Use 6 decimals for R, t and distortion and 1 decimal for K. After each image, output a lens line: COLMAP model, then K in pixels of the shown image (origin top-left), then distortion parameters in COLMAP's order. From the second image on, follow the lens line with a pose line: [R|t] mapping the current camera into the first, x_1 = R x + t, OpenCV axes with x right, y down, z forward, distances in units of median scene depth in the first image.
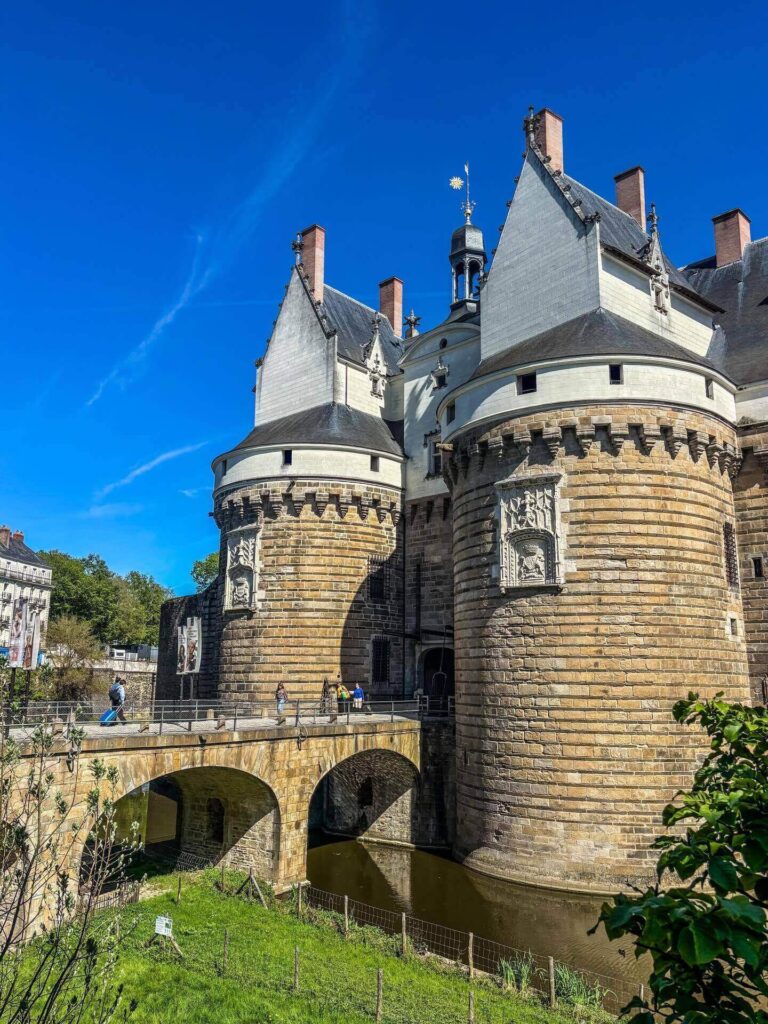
lens RADIAL K [[783.1, 0, 384.0], [0, 783.1, 512.0], [0, 0, 1]] dist [0.028649, -0.001774]
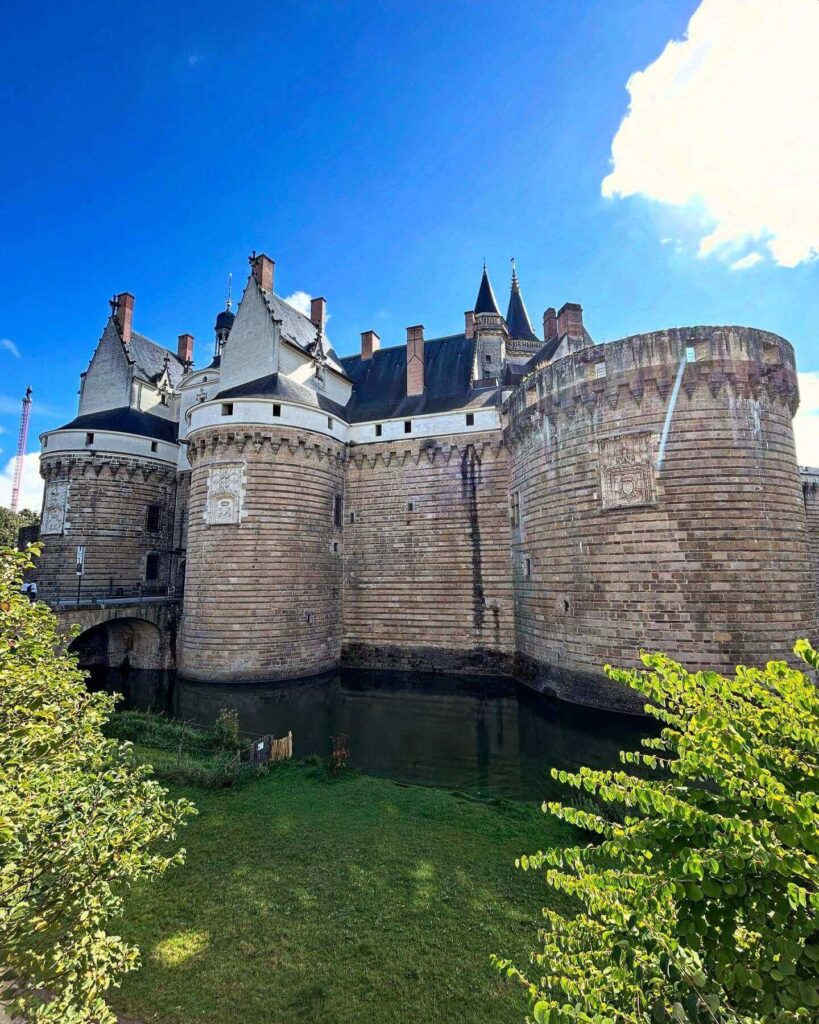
lens RADIAL K [[457.5, 0, 409.5], [0, 457.5, 512.0], [0, 0, 1]] dist [-0.001639, -0.000384]
pose [[0.933440, 0.037658, 0.356751, 0.214059], [-0.059778, 0.996899, 0.051180, -0.011524], [-0.353717, -0.069100, 0.932796, -0.124215]]
